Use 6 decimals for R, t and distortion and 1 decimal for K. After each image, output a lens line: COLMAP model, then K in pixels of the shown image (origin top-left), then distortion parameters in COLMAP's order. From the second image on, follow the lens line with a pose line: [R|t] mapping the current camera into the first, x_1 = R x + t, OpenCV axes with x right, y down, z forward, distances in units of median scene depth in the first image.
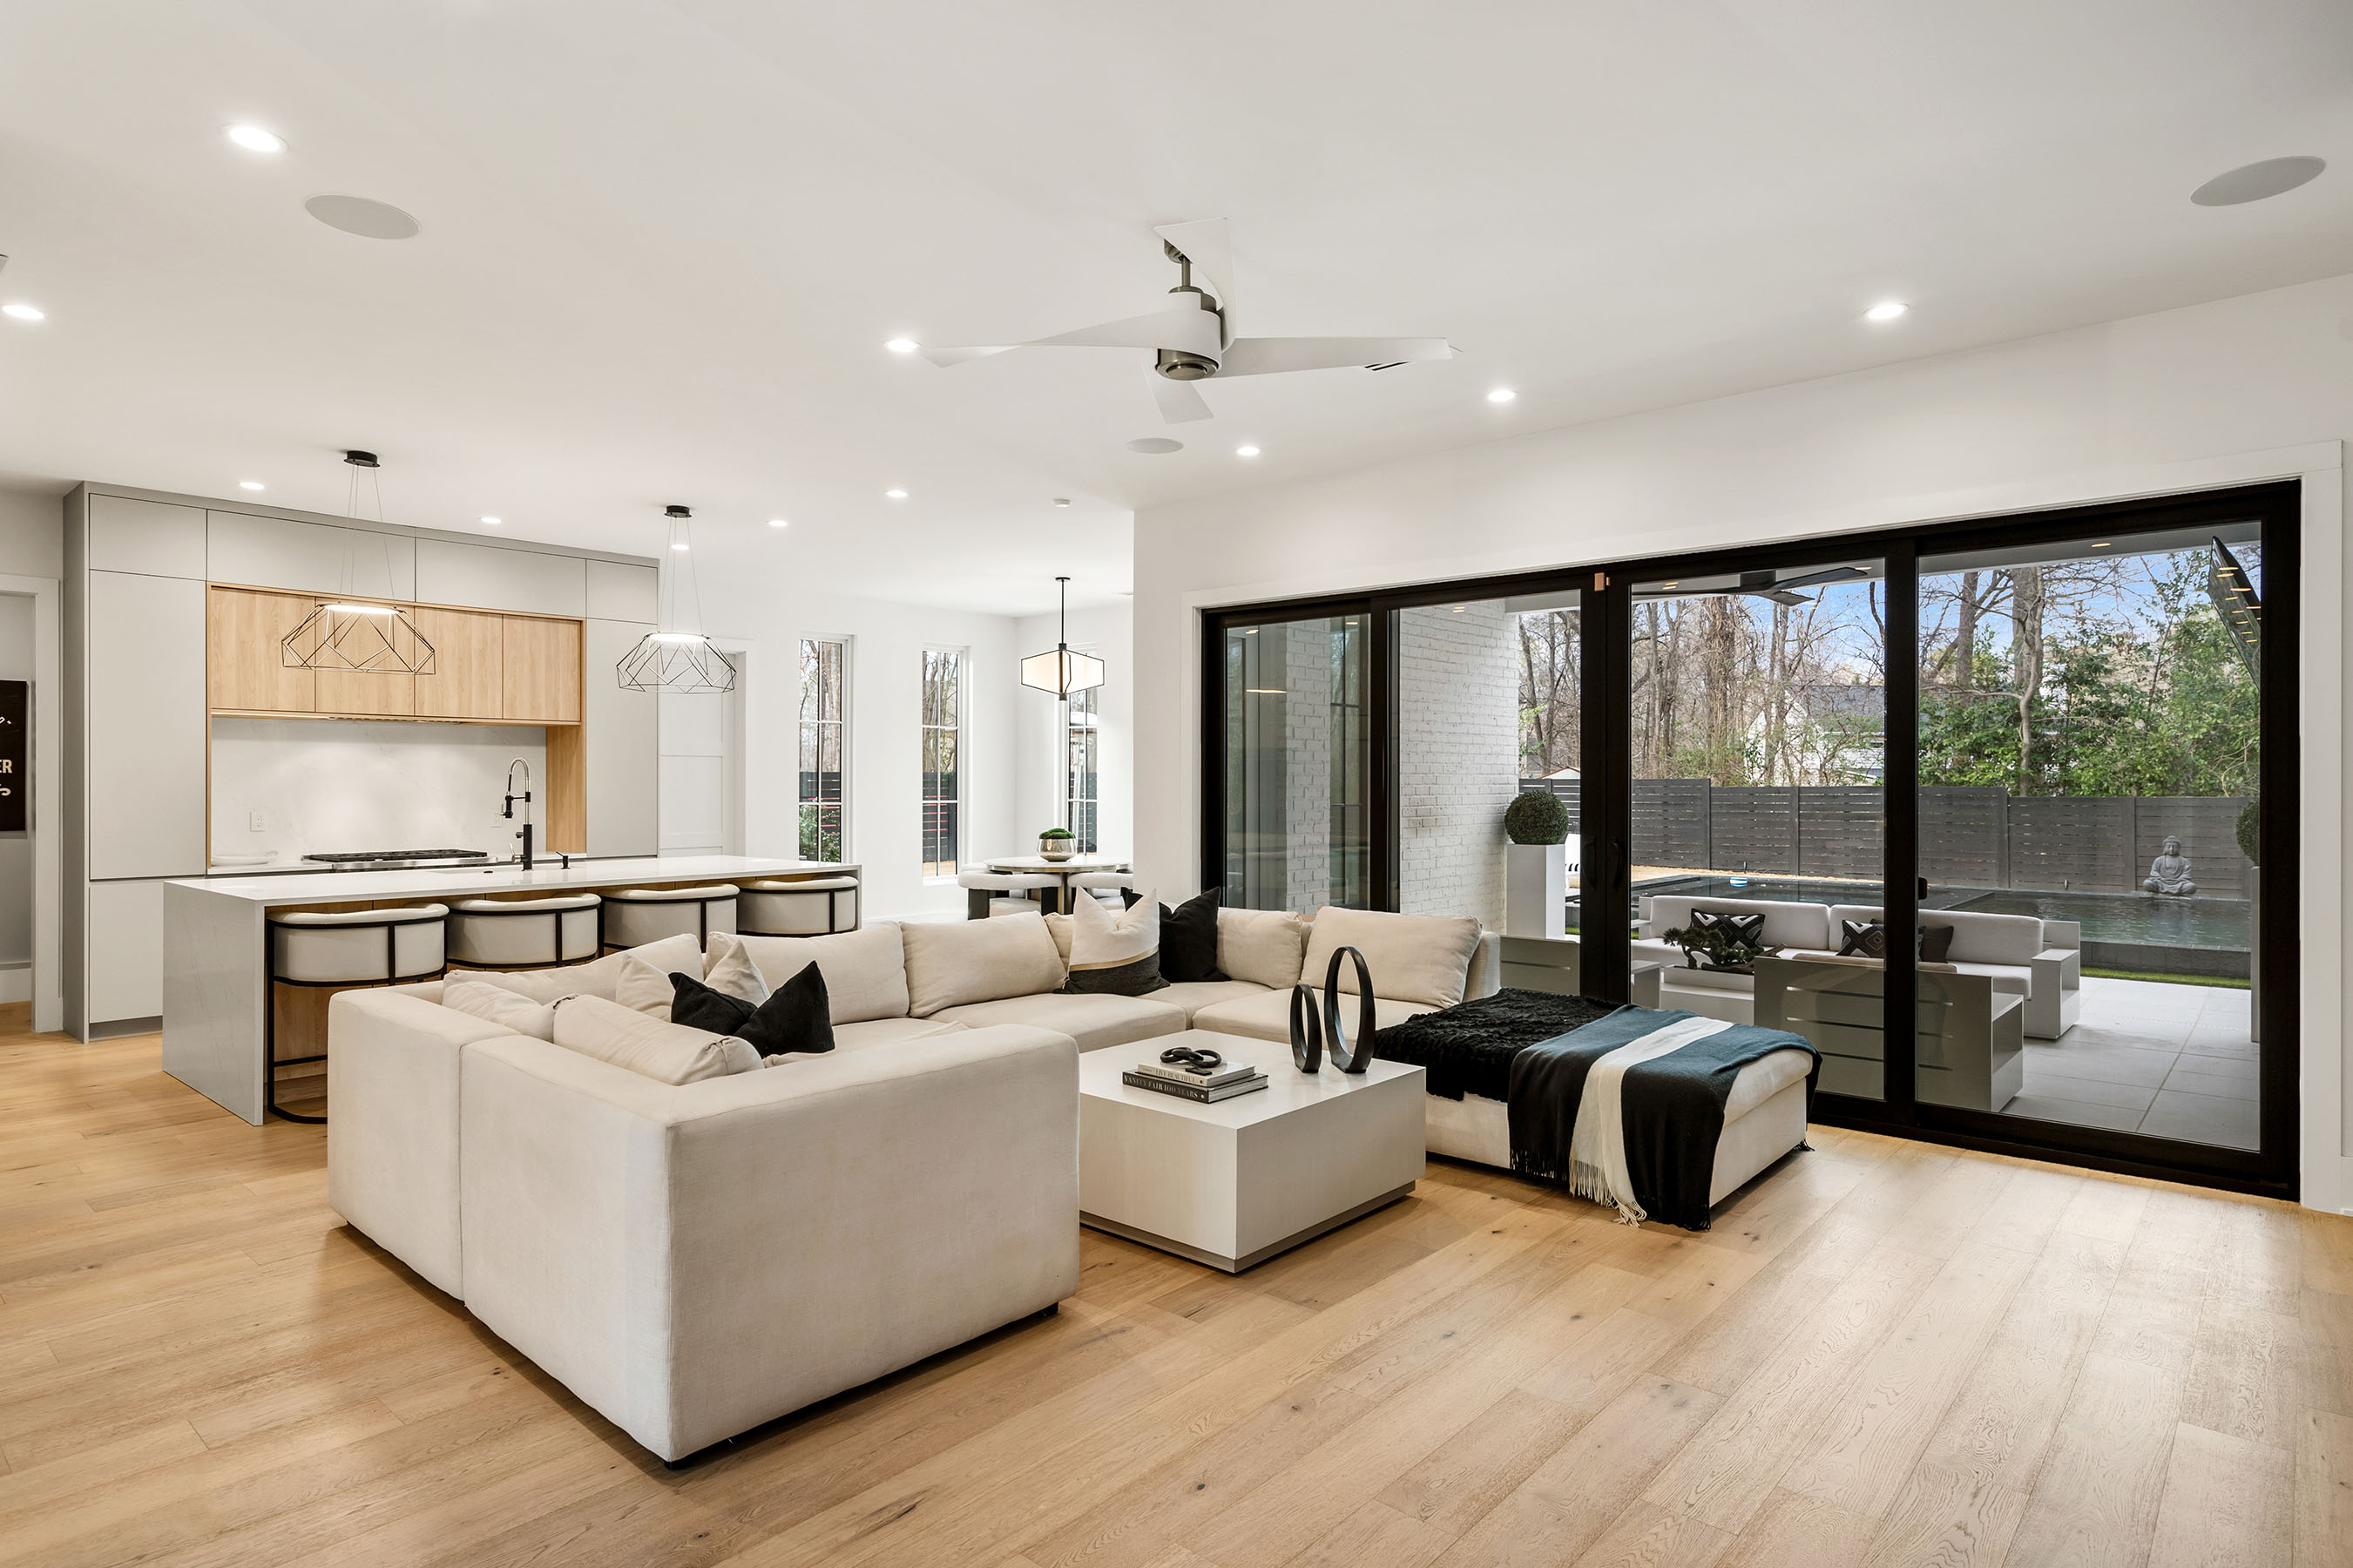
lens RADIAL K [[1271.0, 0, 1170.8], [0, 1271.0, 801.5], [0, 0, 1]] dist [0.007687, -0.000662]
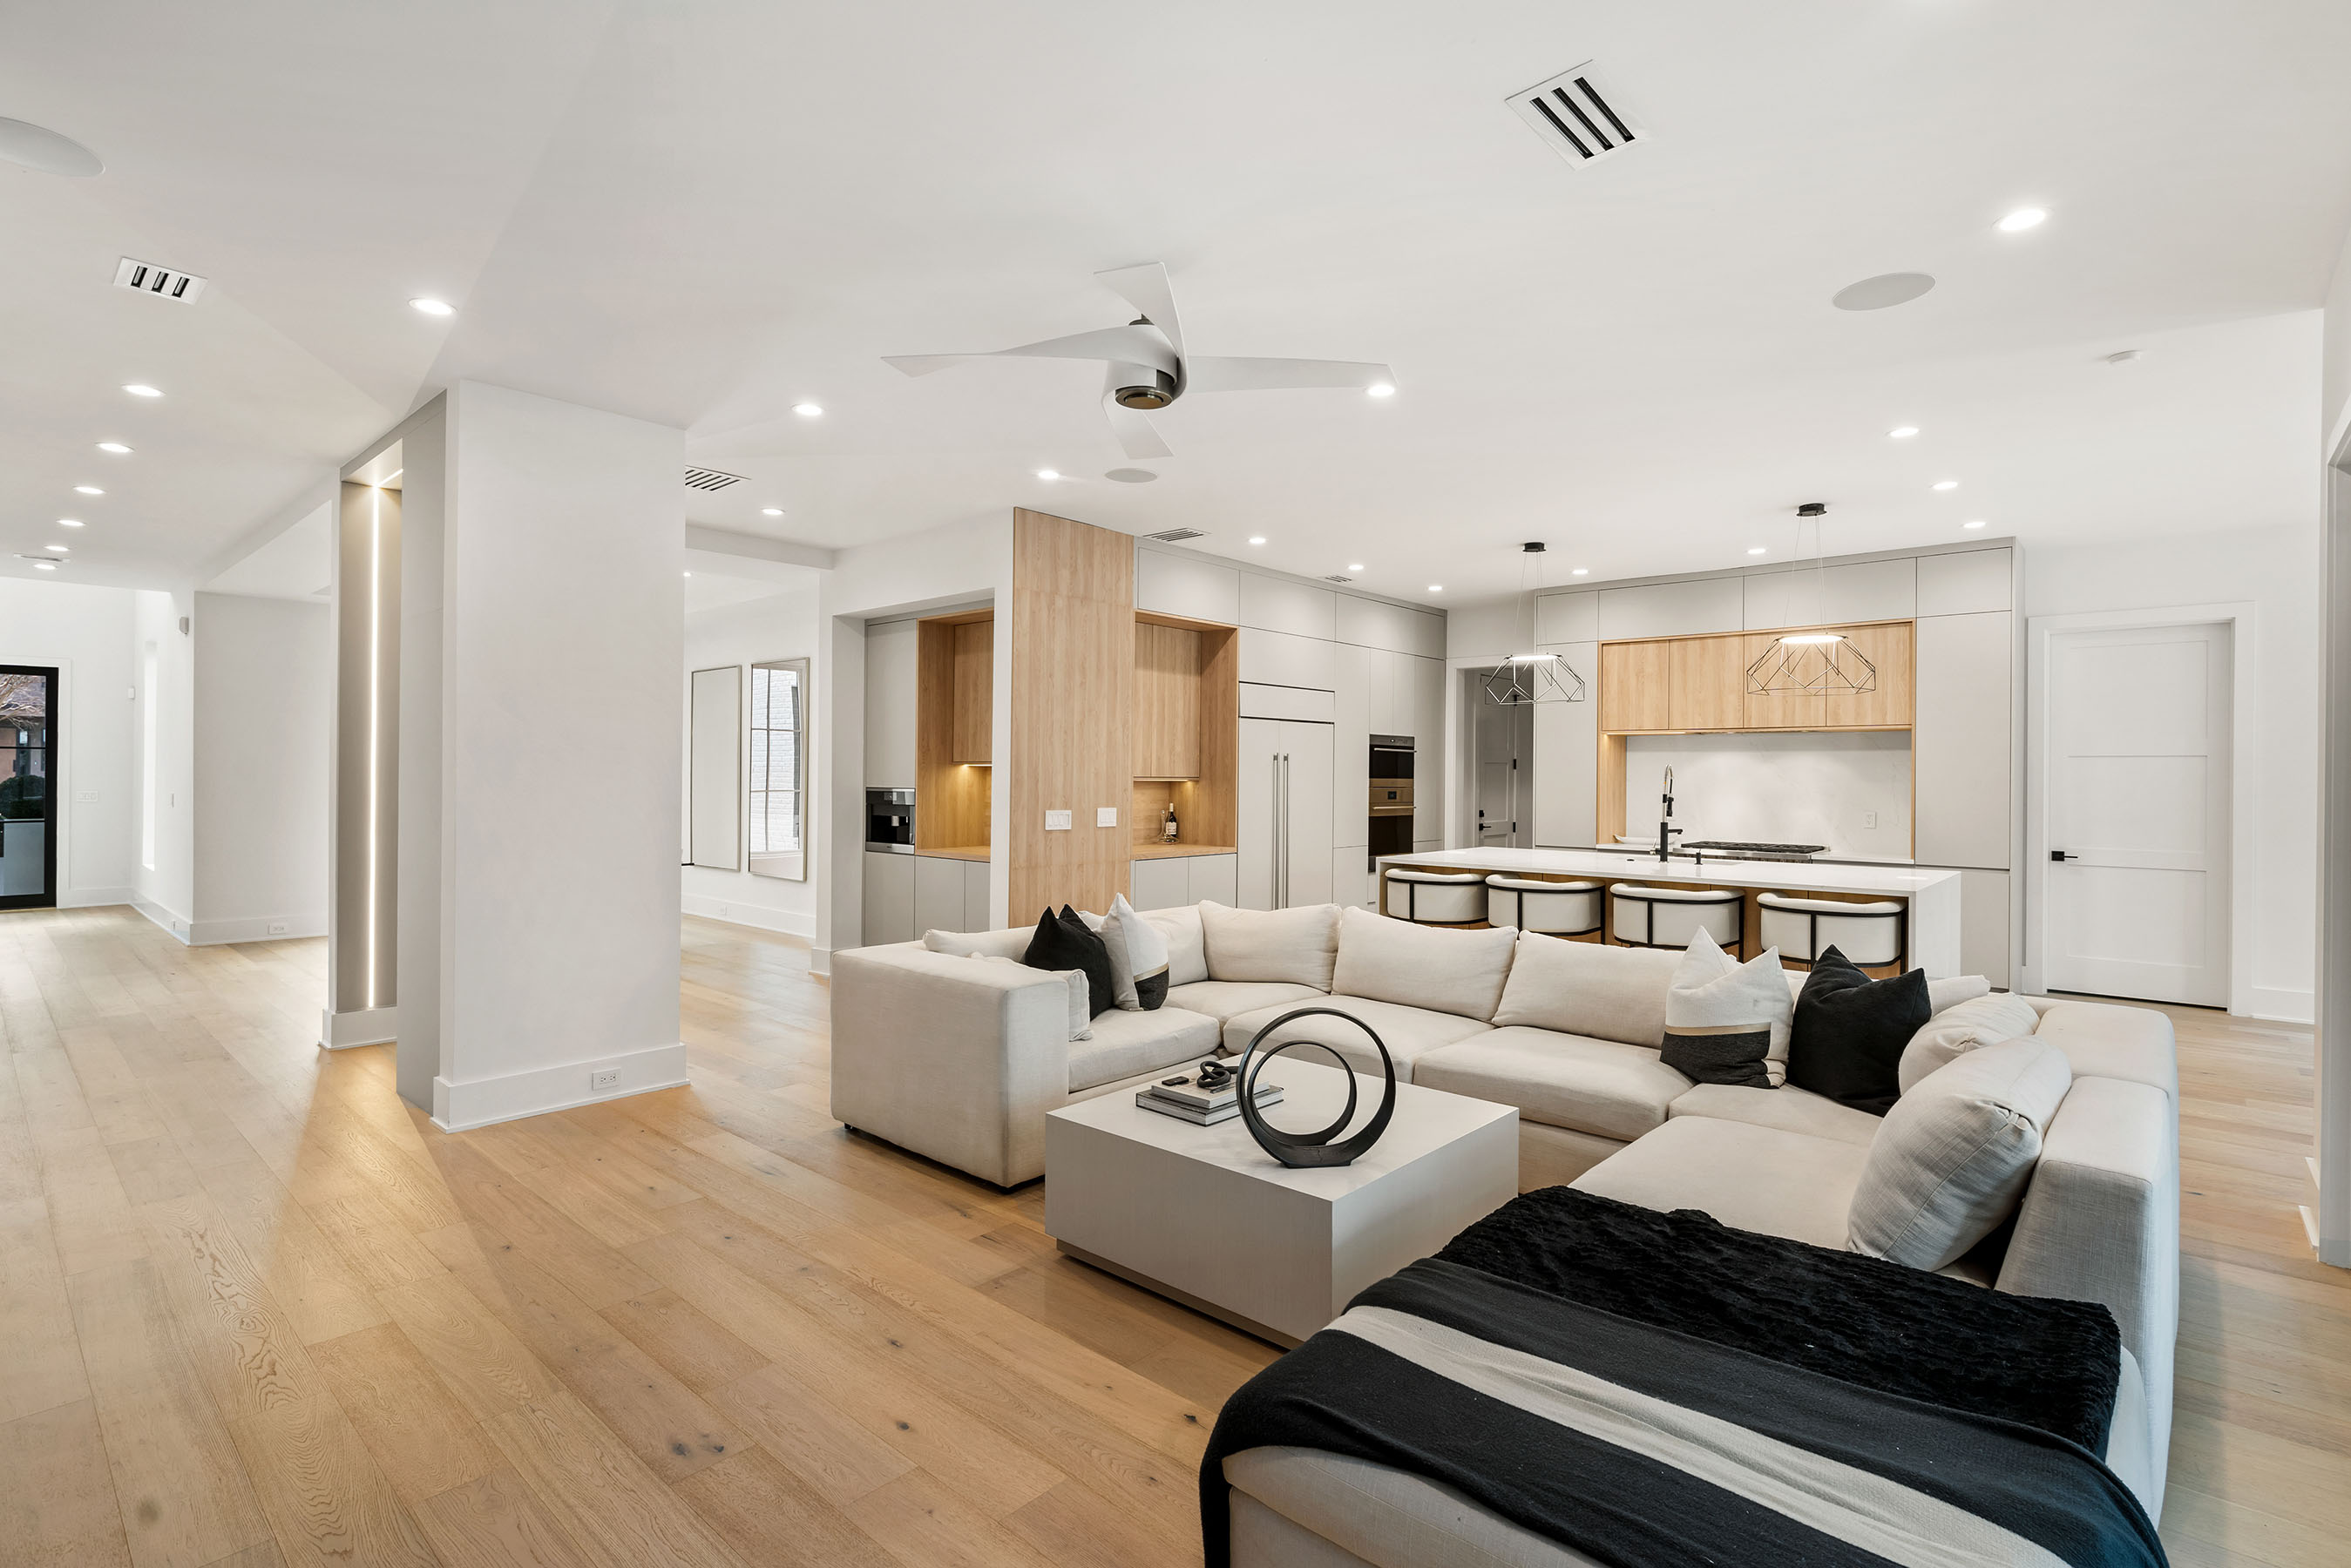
lens RADIAL K [[1122.2, 0, 1166.6], [0, 1122.2, 768.4], [0, 0, 1]] dist [0.003217, 0.000957]
pose [[-0.005469, -0.004316, -0.999976, 0.496559], [-0.022966, 0.999727, -0.004189, -0.015905], [0.999721, 0.022943, -0.005567, 0.542971]]
